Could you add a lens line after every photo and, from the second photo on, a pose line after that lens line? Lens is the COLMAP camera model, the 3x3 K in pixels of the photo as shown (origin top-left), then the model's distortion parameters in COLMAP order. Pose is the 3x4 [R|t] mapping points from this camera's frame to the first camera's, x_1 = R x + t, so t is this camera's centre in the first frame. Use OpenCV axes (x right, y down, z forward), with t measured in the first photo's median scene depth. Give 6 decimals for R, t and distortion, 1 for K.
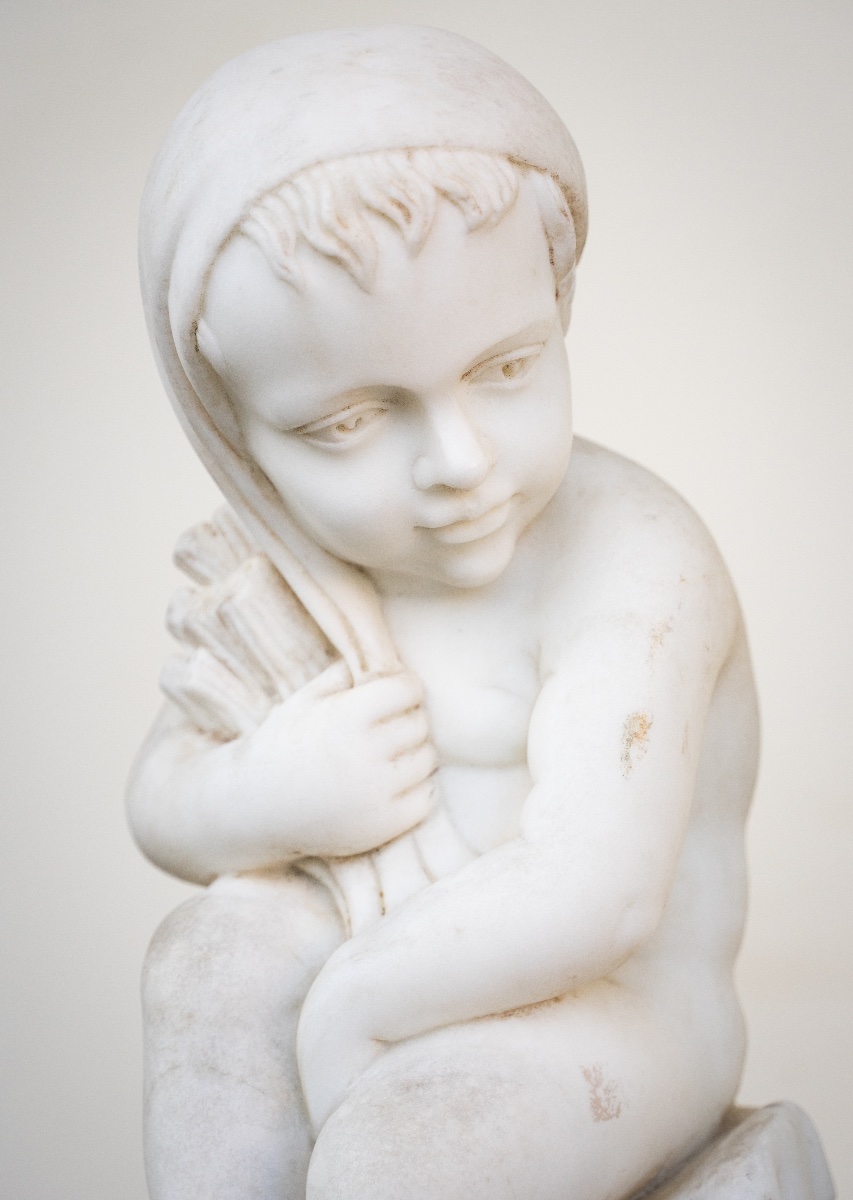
lens RADIAL K [[2741.5, 0, 424.8], [0, 2741.5, 604.3], [0, 0, 1]] dist [0.222297, 0.000000]
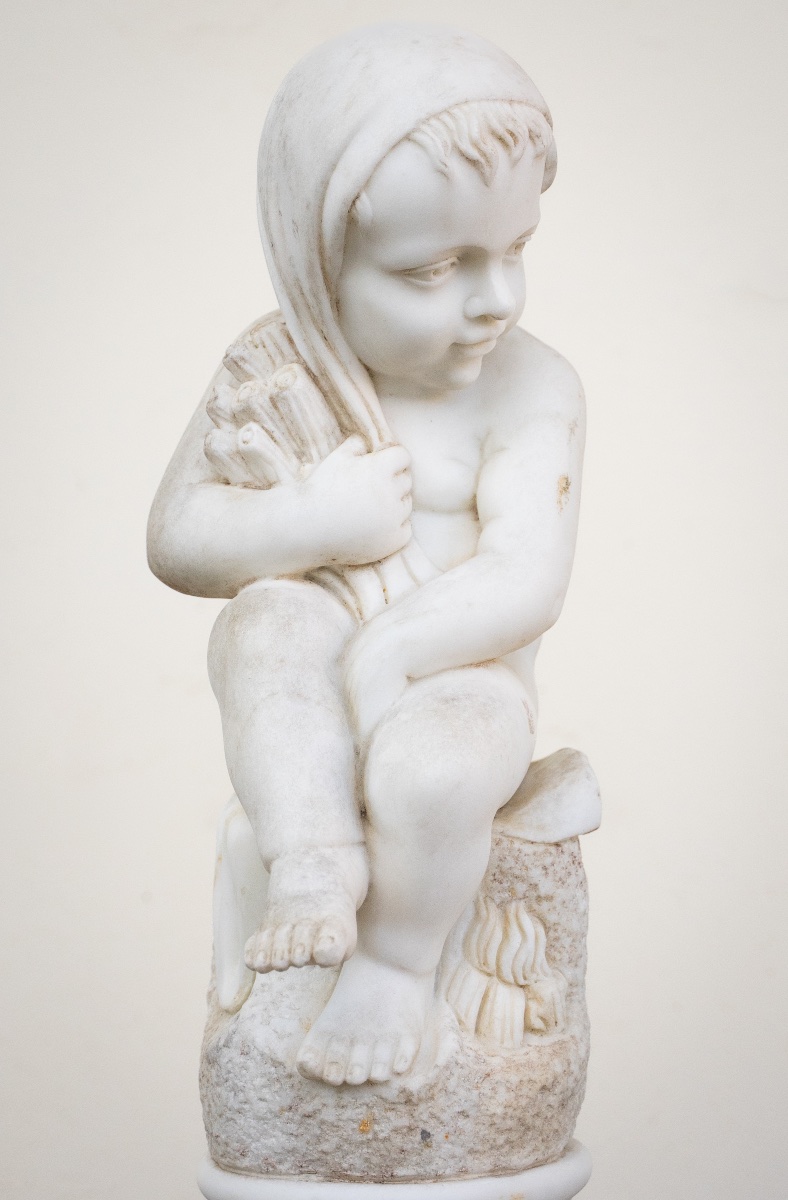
lens RADIAL K [[3017.9, 0, 392.2], [0, 3017.9, 599.2], [0, 0, 1]] dist [-0.024944, 0.000000]
pose [[0.865039, 0.056688, 0.498492, -0.850659], [-0.030699, 0.997715, -0.060187, 0.213619], [-0.500765, 0.036761, 0.864802, -0.436750]]
